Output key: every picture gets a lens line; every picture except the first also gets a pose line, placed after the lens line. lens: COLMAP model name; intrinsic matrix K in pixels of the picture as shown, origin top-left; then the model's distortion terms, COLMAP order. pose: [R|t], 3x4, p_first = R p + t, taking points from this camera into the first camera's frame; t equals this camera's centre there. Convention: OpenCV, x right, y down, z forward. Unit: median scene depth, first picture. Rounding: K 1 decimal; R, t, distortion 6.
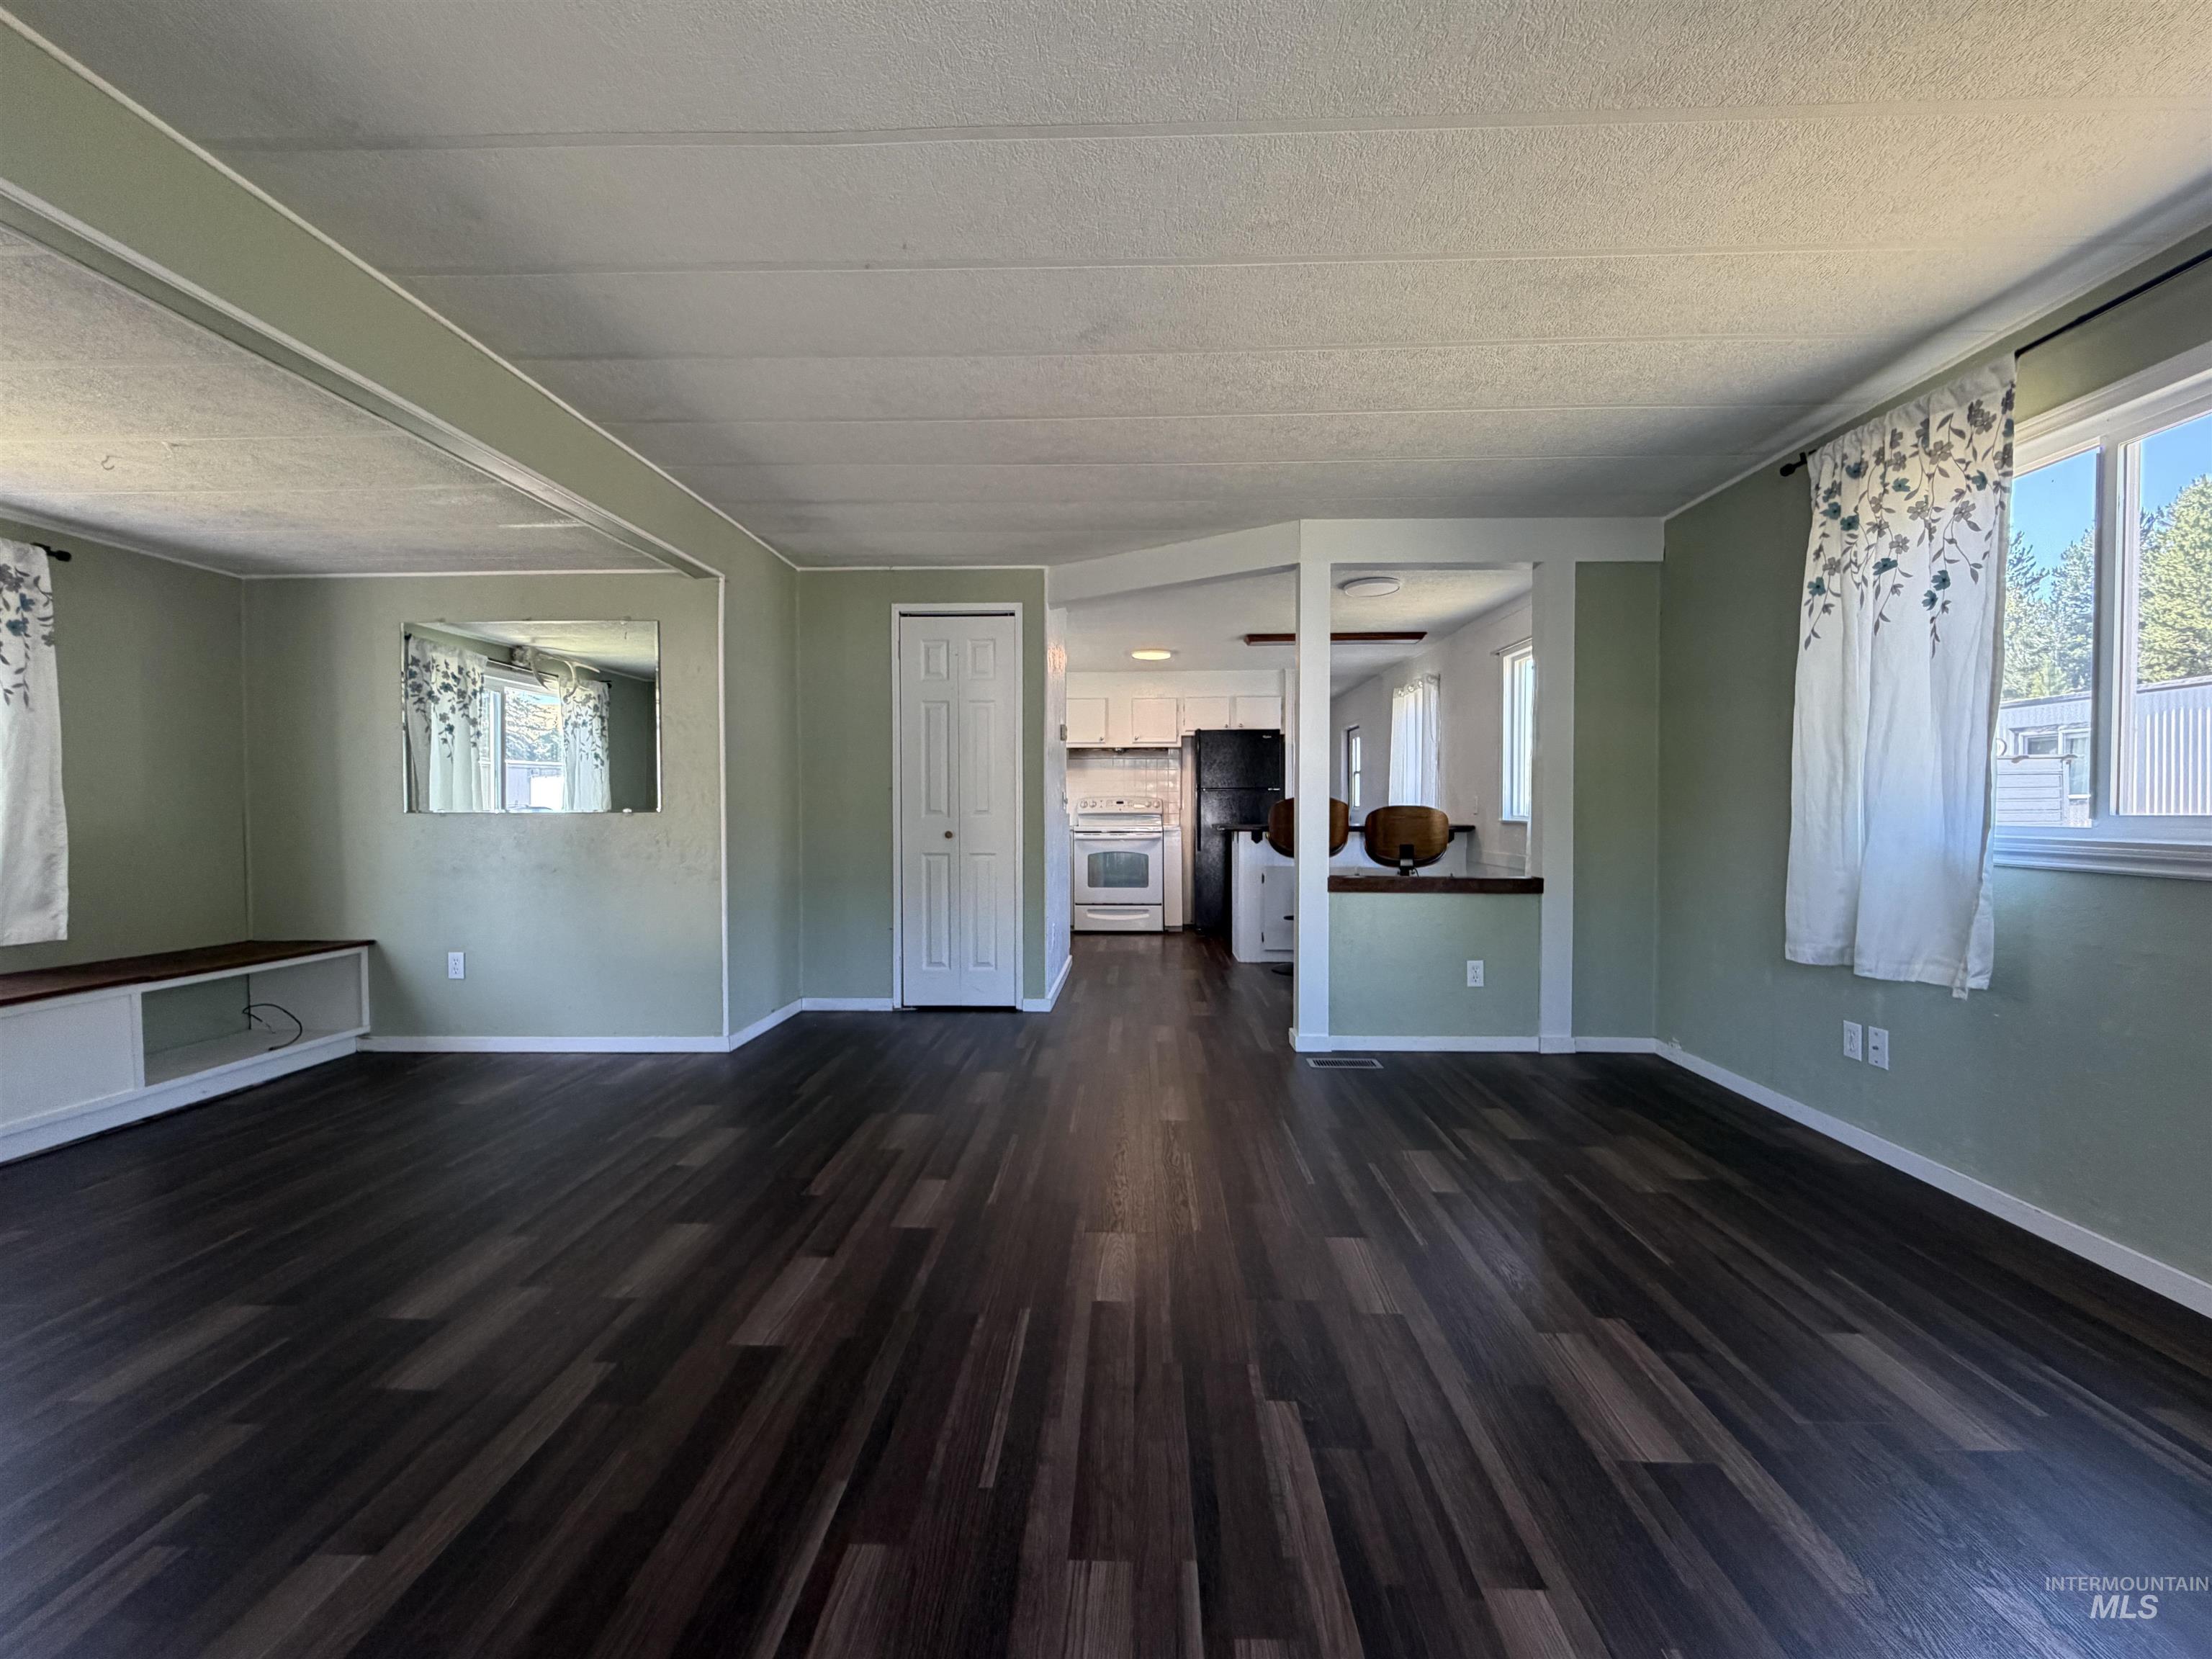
lens RADIAL K [[928.5, 0, 1106.6], [0, 928.5, 827.1], [0, 0, 1]] dist [-0.000086, -0.000181]
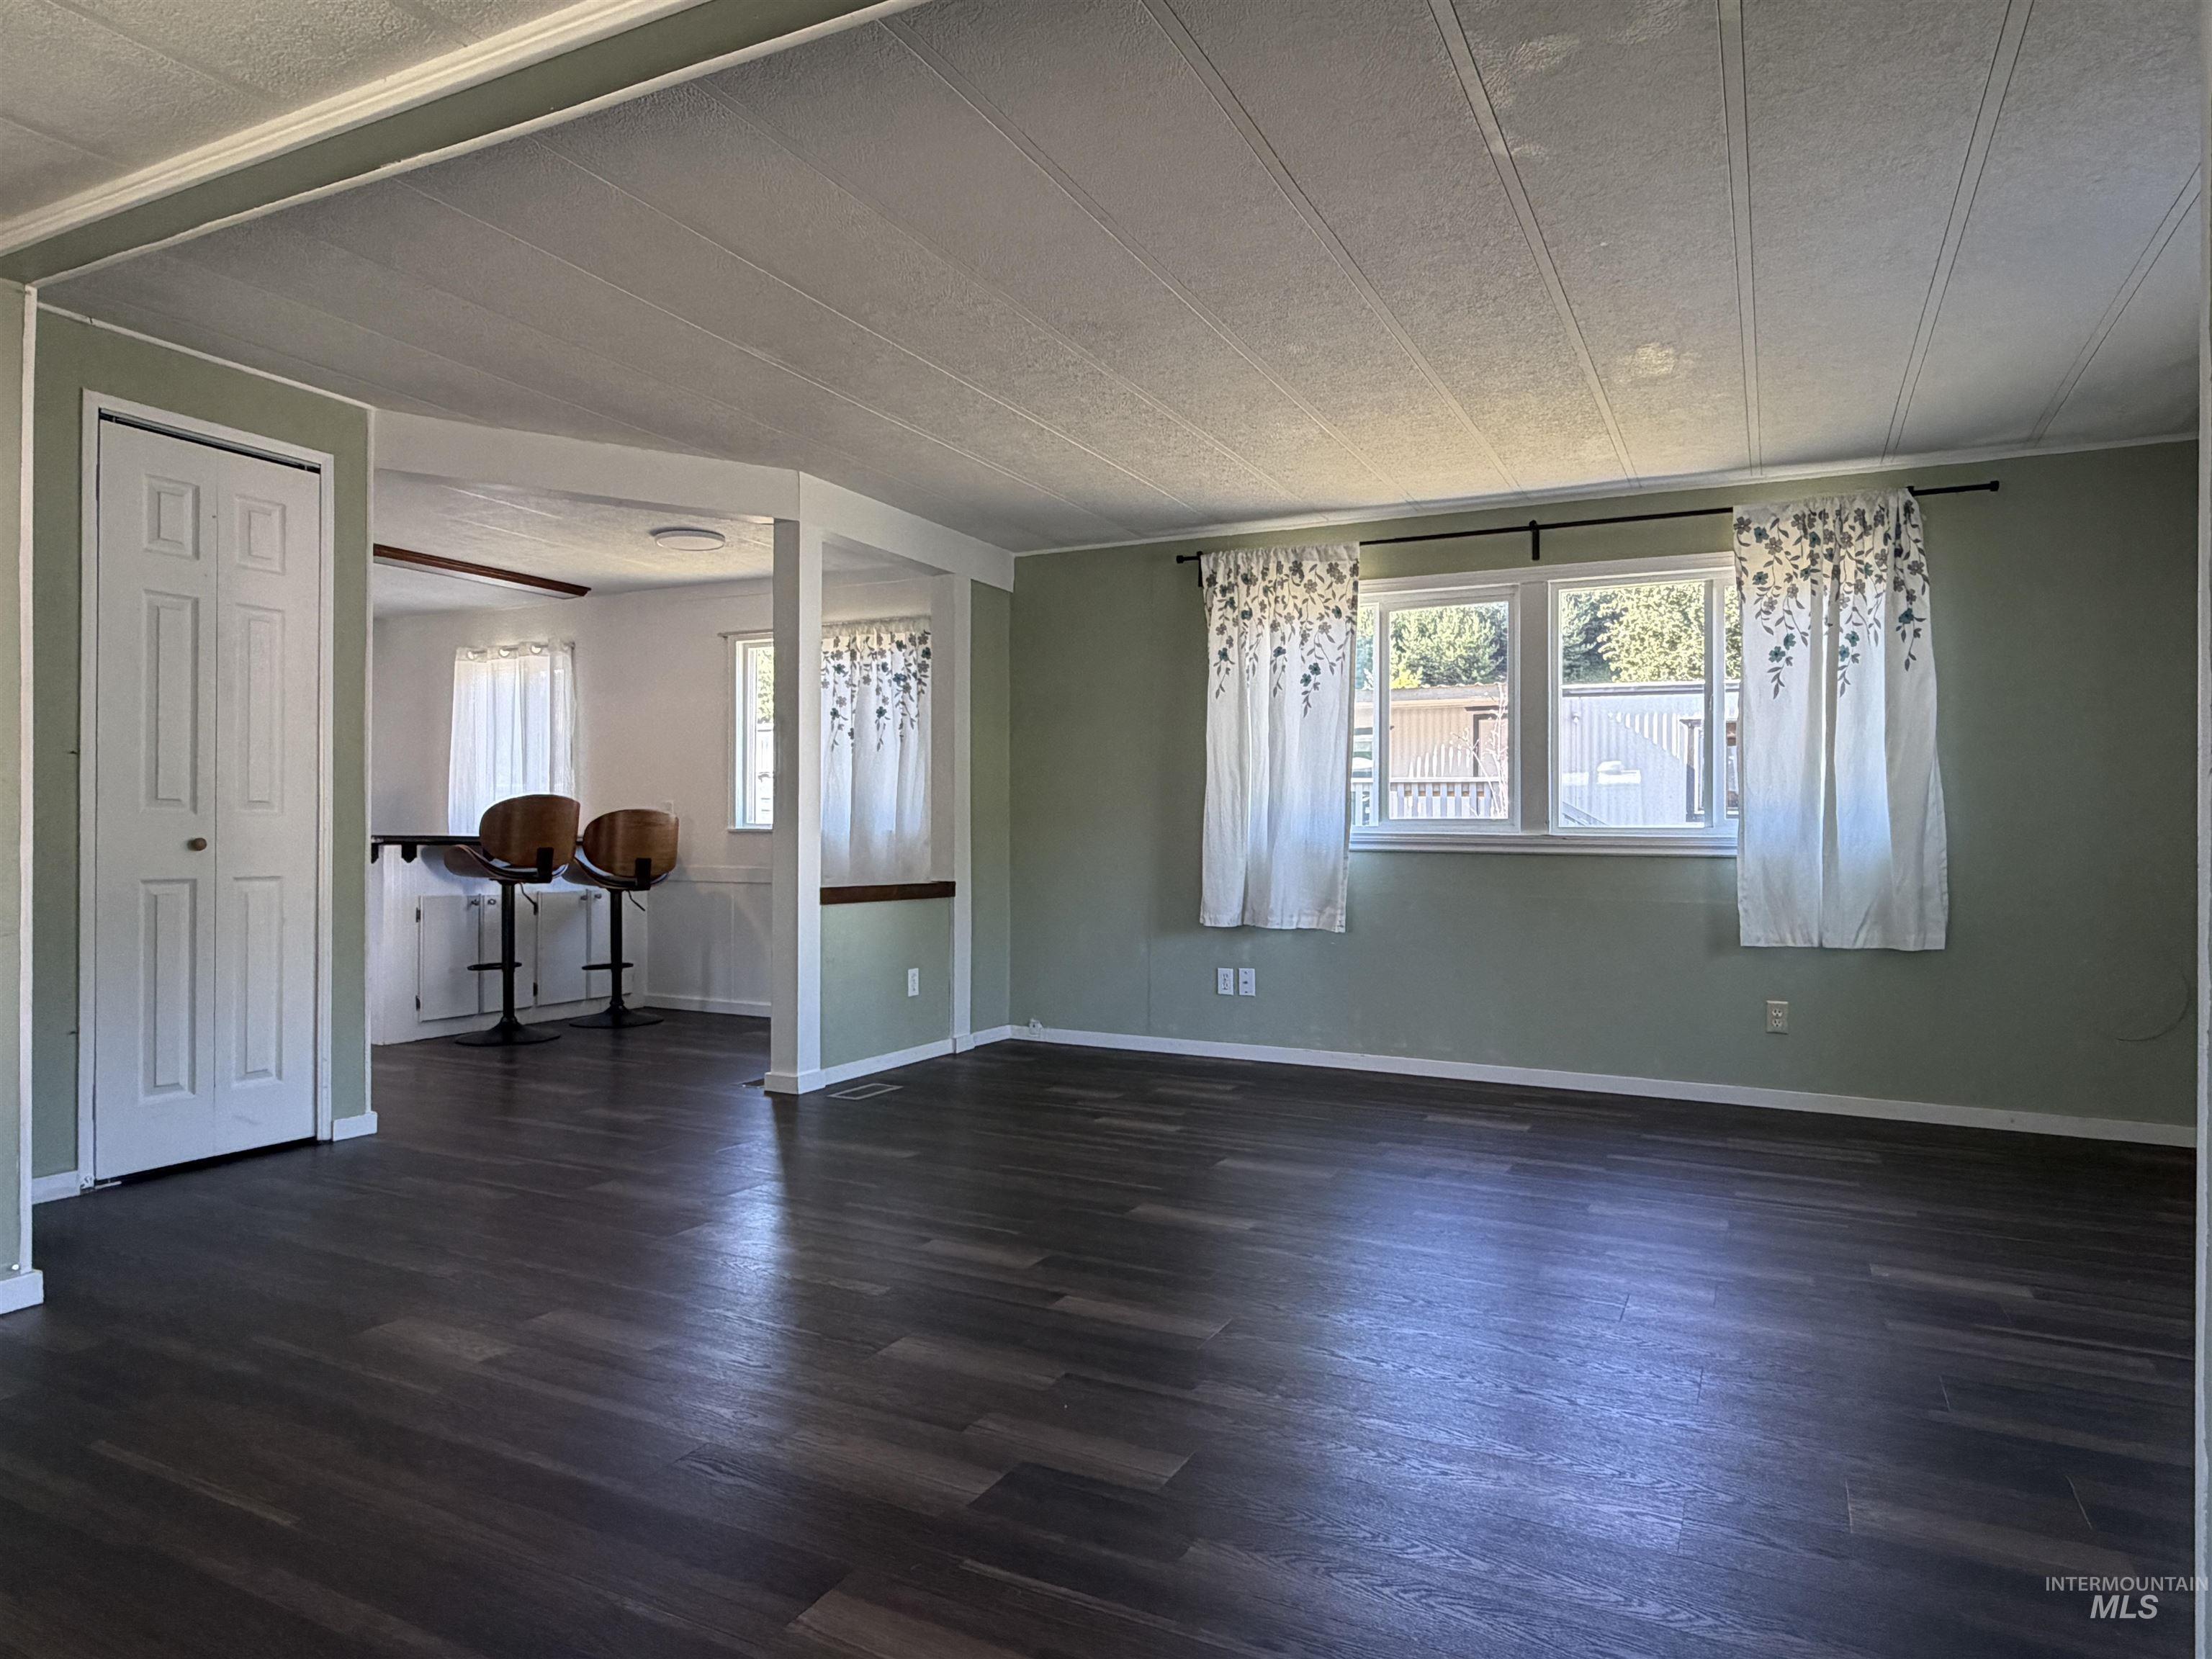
lens RADIAL K [[1336.2, 0, 1107.1], [0, 1336.2, 826.7], [0, 0, 1]] dist [-0.002178, 0.001215]
pose [[0.420474, 0.009182, 0.907258, -0.797072], [0.010580, 0.999831, -0.015022, 0.019054], [-0.907243, 0.015916, 0.420306, 0.231015]]
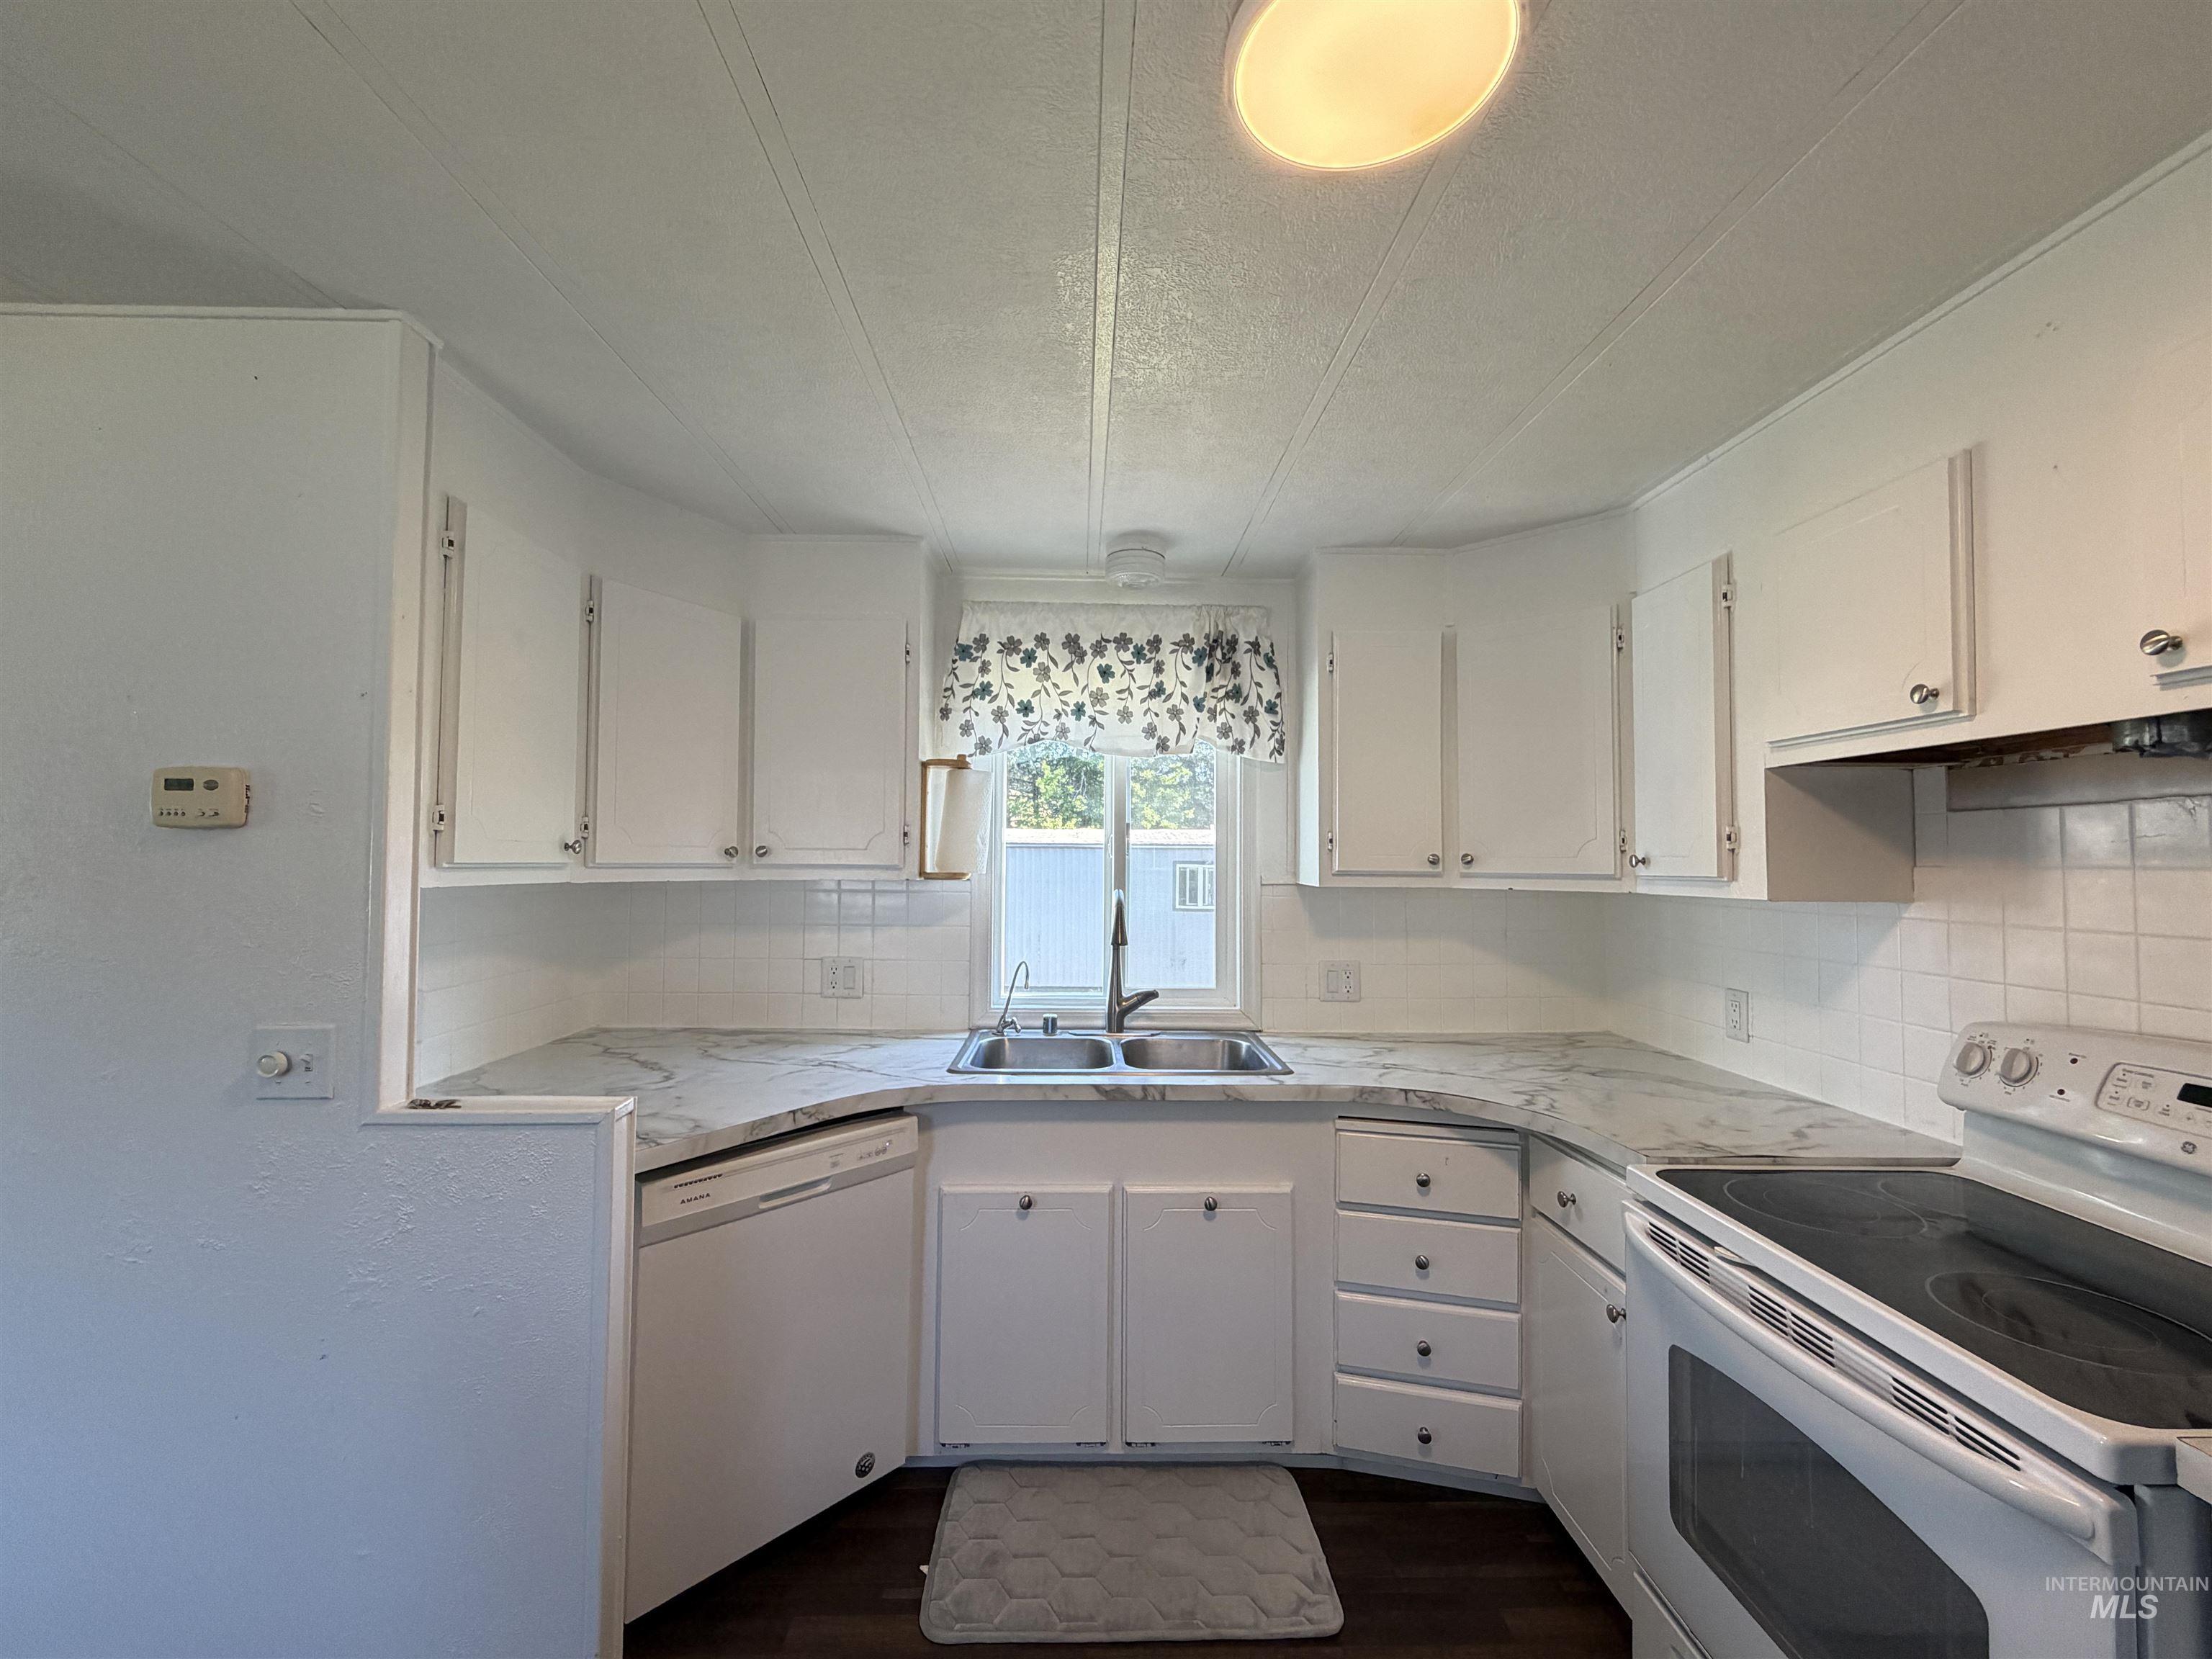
lens RADIAL K [[928.5, 0, 1096.2], [0, 928.5, 830.3], [0, 0, 1]] dist [-0.000086, -0.000181]
pose [[0.061861, -0.031022, -0.997603, 0.320770], [-0.021992, 0.999232, -0.032436, -0.127156], [0.997842, 0.023946, 0.061131, 1.745956]]
